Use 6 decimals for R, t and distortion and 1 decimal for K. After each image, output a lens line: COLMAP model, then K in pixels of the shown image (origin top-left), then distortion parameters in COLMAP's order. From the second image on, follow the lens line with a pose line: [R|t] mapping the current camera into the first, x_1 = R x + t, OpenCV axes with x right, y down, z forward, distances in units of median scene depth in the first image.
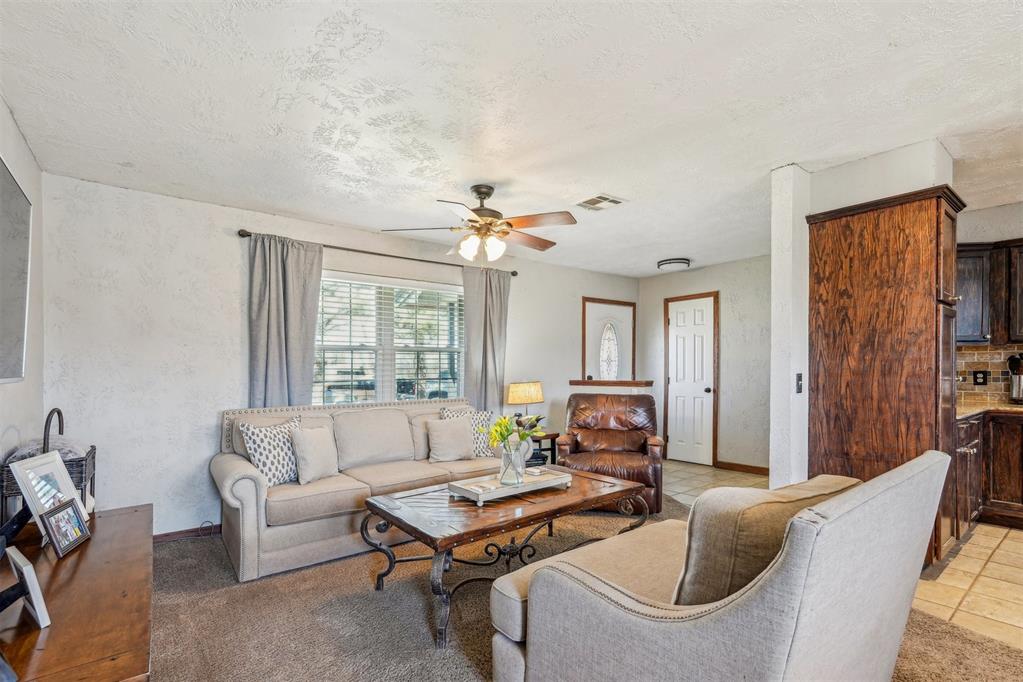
lens RADIAL K [[471.6, 0, 504.4], [0, 471.6, 370.4], [0, 0, 1]] dist [0.001487, 0.000499]
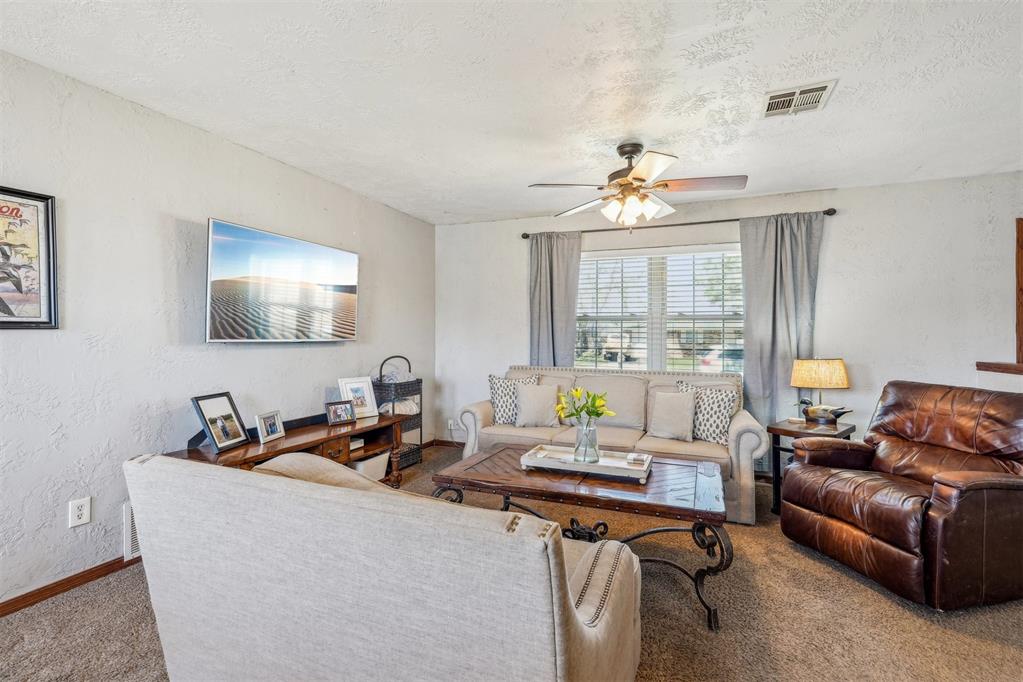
lens RADIAL K [[459.9, 0, 512.8], [0, 459.9, 338.8], [0, 0, 1]] dist [-0.015437, 0.006625]
pose [[0.498506, 0.020945, -0.866633, 0.557118], [-0.012371, 0.999778, 0.017047, -0.017213], [0.866798, 0.002223, 0.498655, 0.306647]]
